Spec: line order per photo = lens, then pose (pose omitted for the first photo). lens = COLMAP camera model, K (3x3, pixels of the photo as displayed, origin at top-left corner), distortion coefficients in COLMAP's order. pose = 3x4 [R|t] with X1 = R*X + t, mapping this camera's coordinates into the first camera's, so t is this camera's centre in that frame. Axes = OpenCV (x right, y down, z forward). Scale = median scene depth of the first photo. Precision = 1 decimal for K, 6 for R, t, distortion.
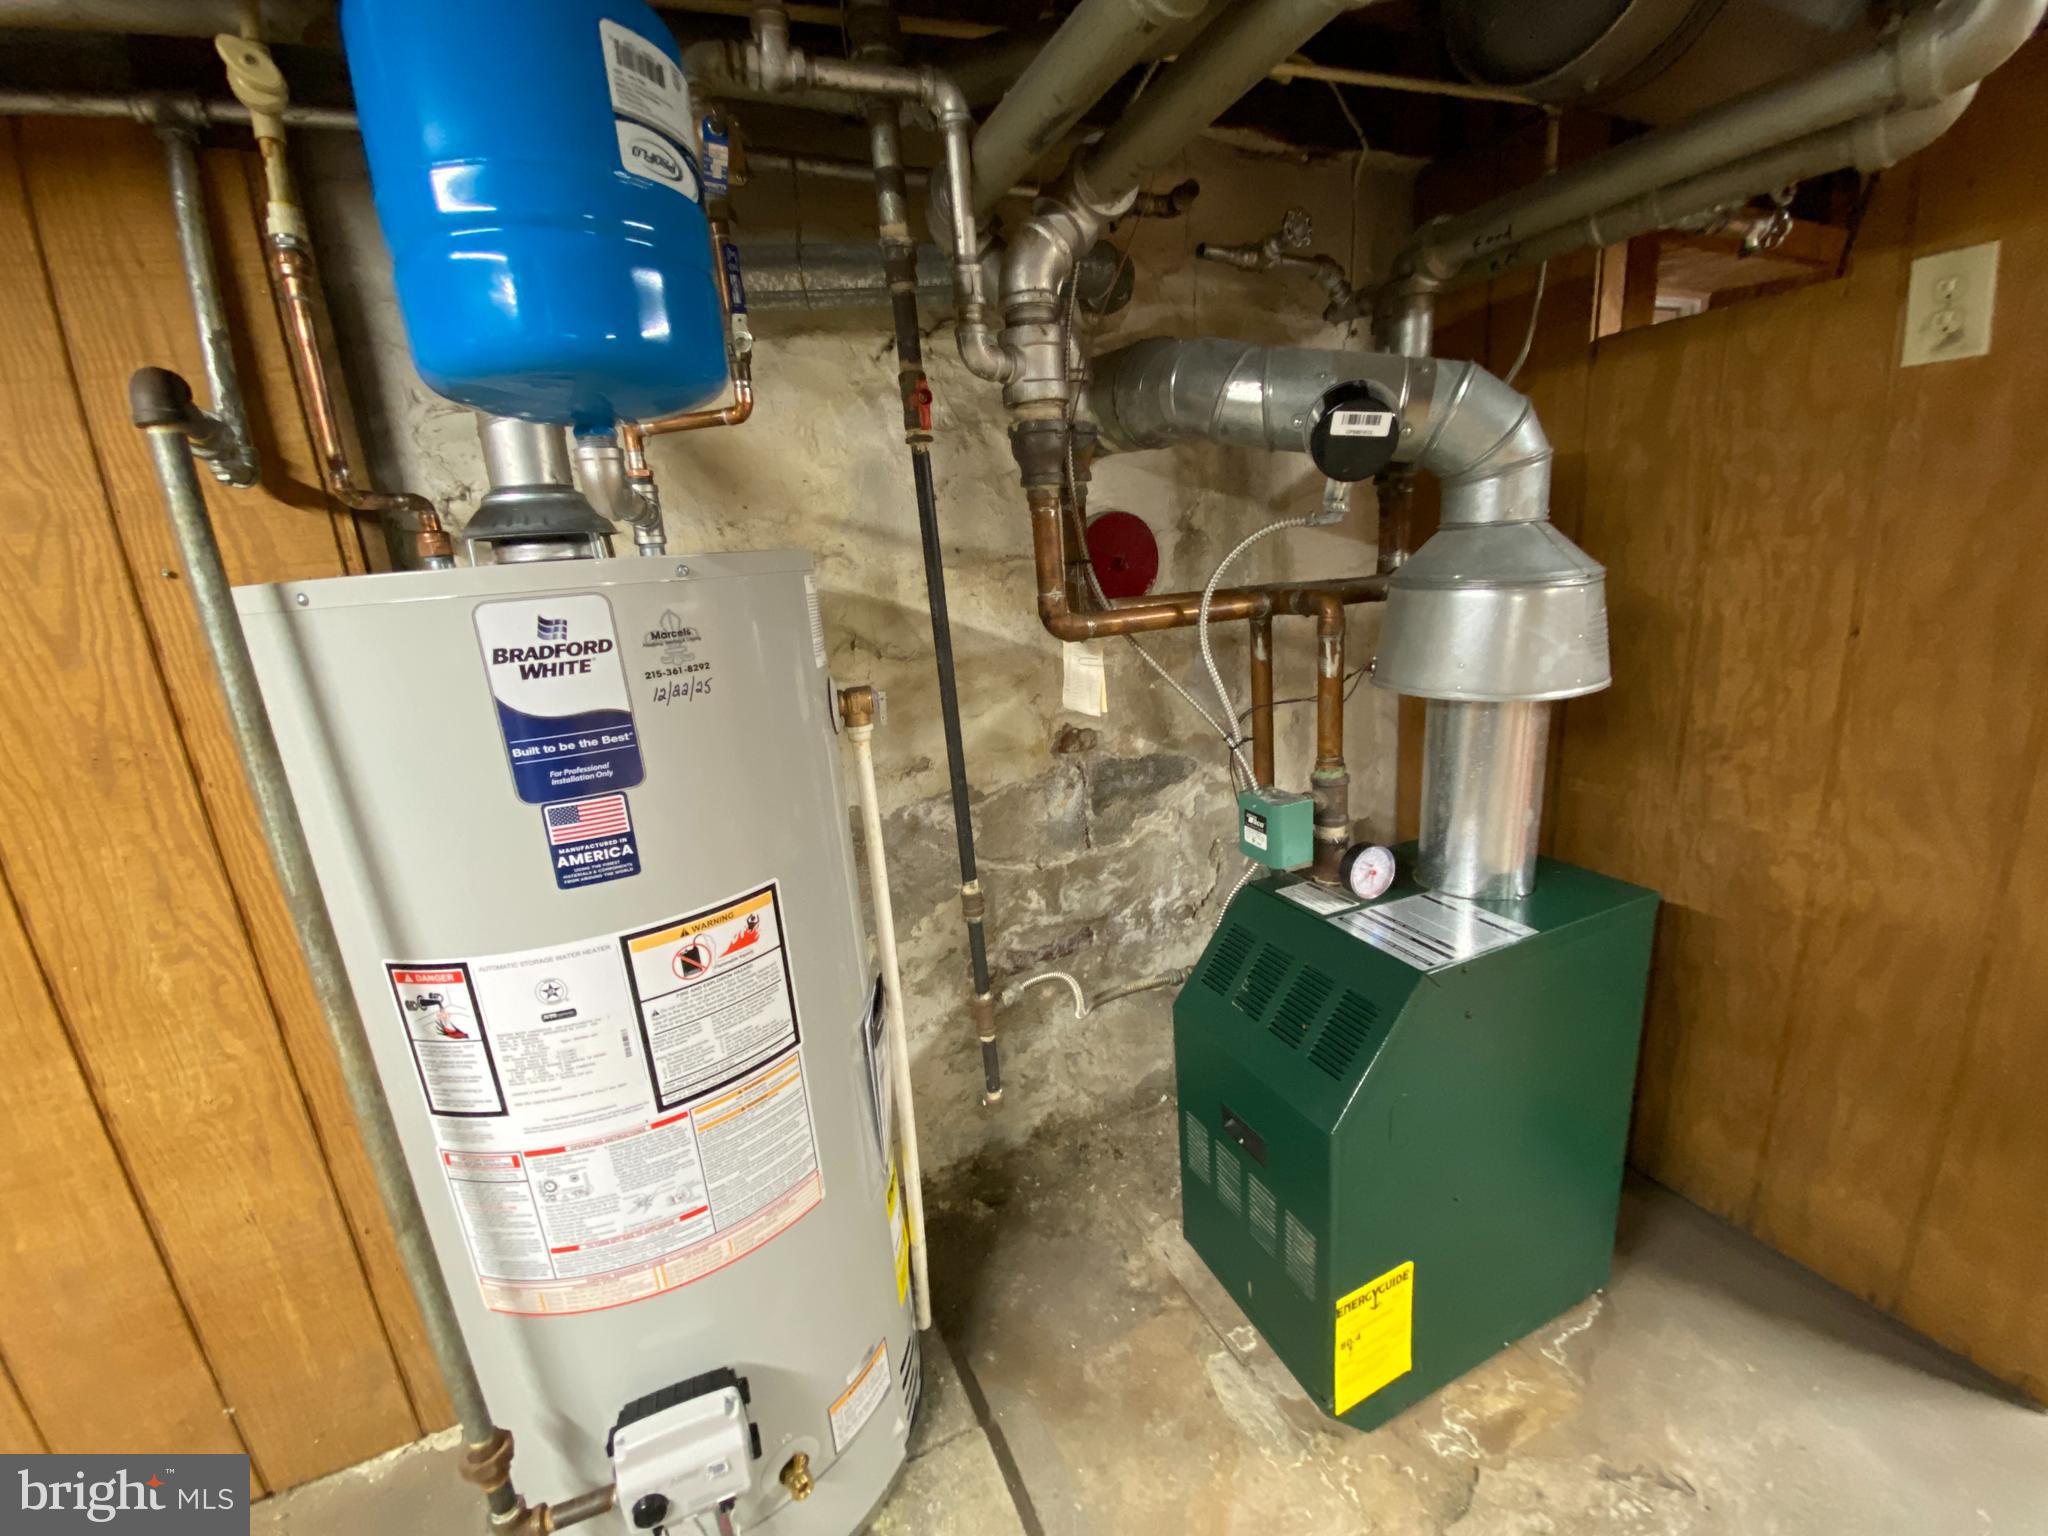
lens RADIAL K [[818.3, 0, 1054.3], [0, 818.3, 772.7], [0, 0, 1]] dist [-0.001282, -0.000404]
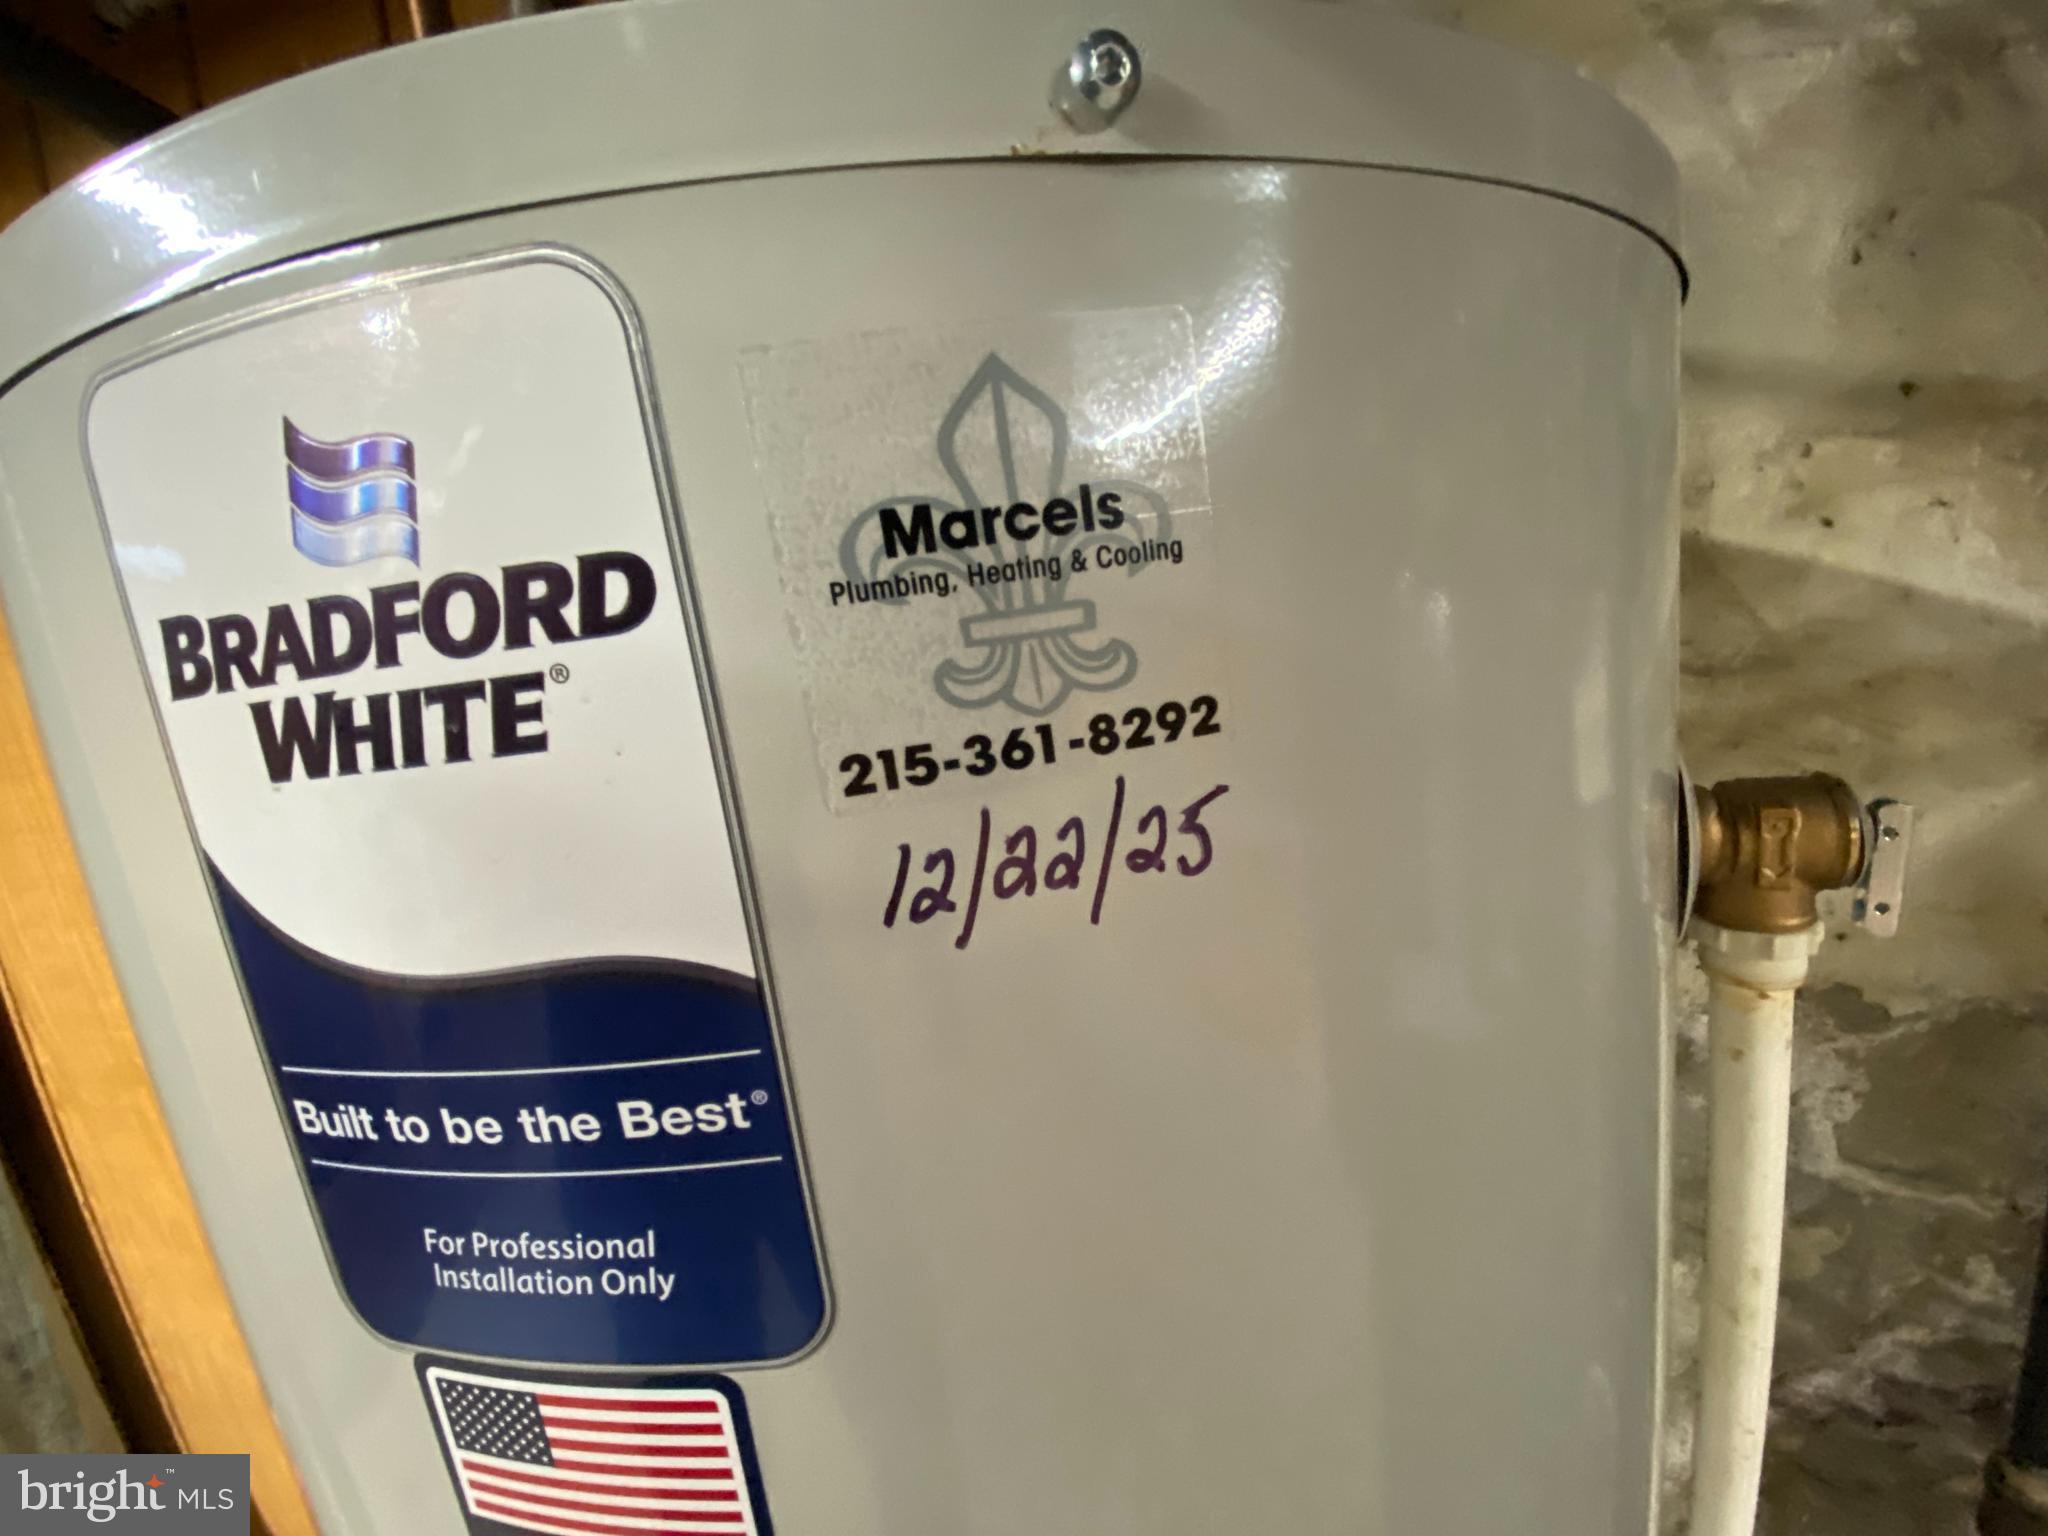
lens RADIAL K [[818.3, 0, 1054.3], [0, 818.3, 772.7], [0, 0, 1]] dist [-0.001282, -0.000404]
pose [[0.796211, 0.080593, -0.599627, -0.377057], [-0.088478, 0.995944, 0.016374, -0.129609], [0.598514, 0.040017, 0.800112, 0.920068]]
